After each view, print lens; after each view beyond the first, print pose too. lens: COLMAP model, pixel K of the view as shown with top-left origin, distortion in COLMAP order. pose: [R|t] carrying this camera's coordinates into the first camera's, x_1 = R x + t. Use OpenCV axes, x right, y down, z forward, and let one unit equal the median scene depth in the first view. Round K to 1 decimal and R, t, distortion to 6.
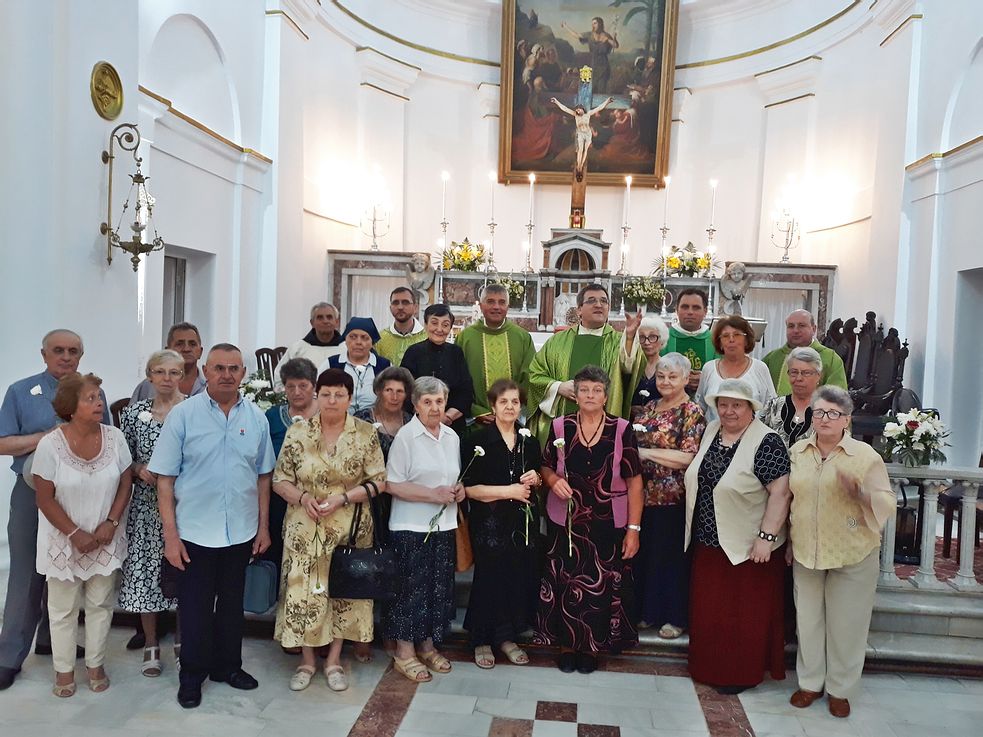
lens RADIAL K [[841.5, 0, 505.1], [0, 841.5, 372.4], [0, 0, 1]] dist [0.079755, -0.229419]
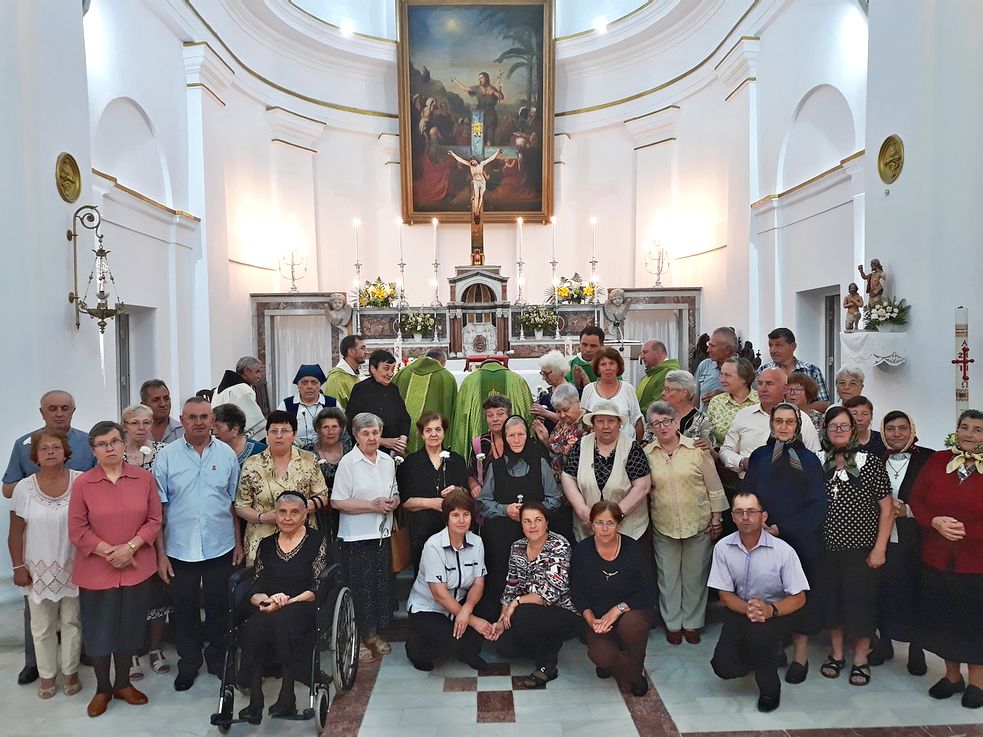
lens RADIAL K [[831.0, 0, 495.0], [0, 831.0, 370.4], [0, 0, 1]] dist [0.129602, -0.325574]
pose [[0.992705, -0.058439, 0.105462, -0.017981], [0.060479, 0.998037, -0.016248, -0.010770], [-0.104306, 0.022507, 0.994291, -0.108722]]
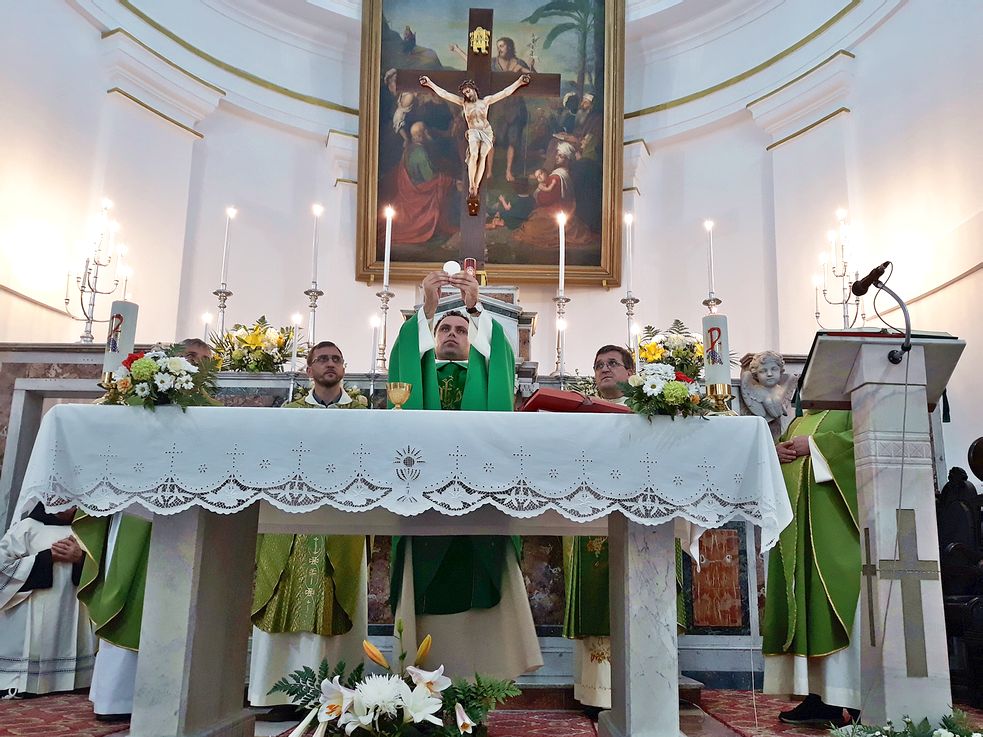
lens RADIAL K [[866.1, 0, 519.2], [0, 866.1, 396.5], [0, 0, 1]] dist [0.089875, -0.273388]
pose [[0.995811, -0.008151, 0.091074, 0.065141], [0.031625, 0.965251, -0.259405, 0.036935], [-0.085795, 0.261198, 0.961465, 0.484426]]
